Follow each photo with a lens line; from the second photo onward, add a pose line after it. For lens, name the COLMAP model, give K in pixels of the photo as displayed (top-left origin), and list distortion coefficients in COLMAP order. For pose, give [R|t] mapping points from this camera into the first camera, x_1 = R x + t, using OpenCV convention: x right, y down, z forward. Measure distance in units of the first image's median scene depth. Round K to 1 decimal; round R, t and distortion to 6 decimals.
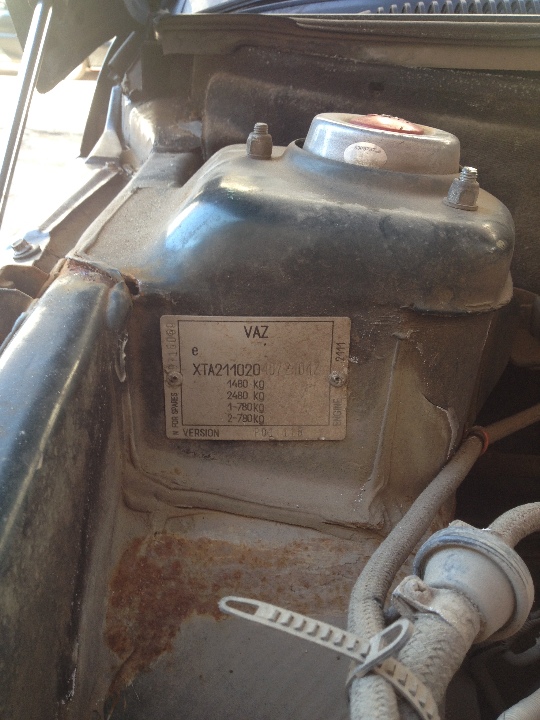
lens RADIAL K [[667.3, 0, 273.1], [0, 667.3, 360.9], [0, 0, 1]] dist [0.147920, -0.301820]
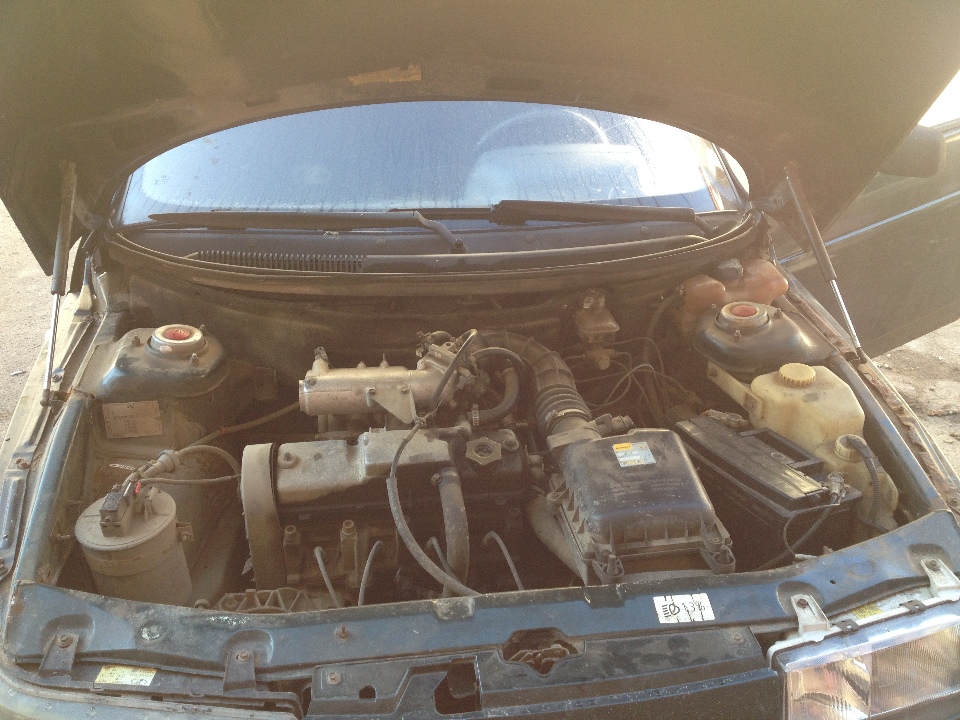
lens RADIAL K [[889.7, 0, 481.2], [0, 889.7, 363.8], [0, 0, 1]] dist [0.147920, -0.301820]
pose [[0.987382, -0.069970, 0.142058, 1.131039], [0.066327, 0.997340, 0.030228, -0.287757], [-0.143795, -0.020424, 0.989397, -3.957592]]
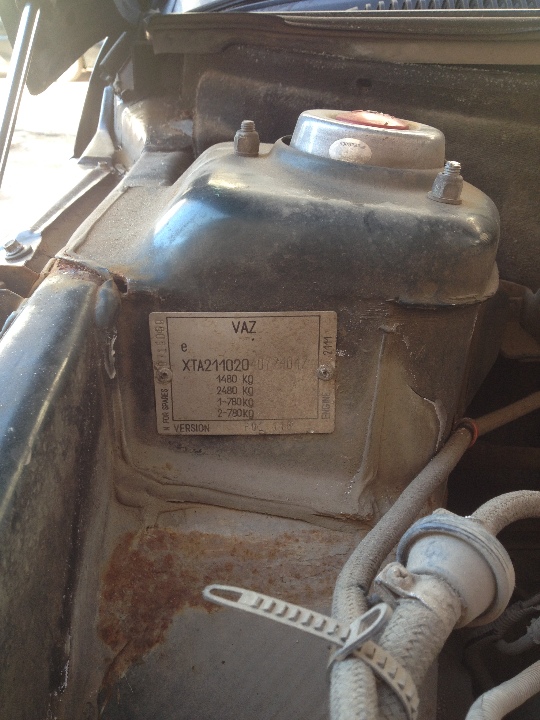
lens RADIAL K [[667.3, 0, 273.1], [0, 667.3, 360.9], [0, 0, 1]] dist [0.147920, -0.301820]
pose [[0.999888, -0.014957, -0.000904, 0.018242], [0.014959, 0.999885, 0.002527, 0.005324], [0.000866, -0.002540, 0.999996, -0.011195]]
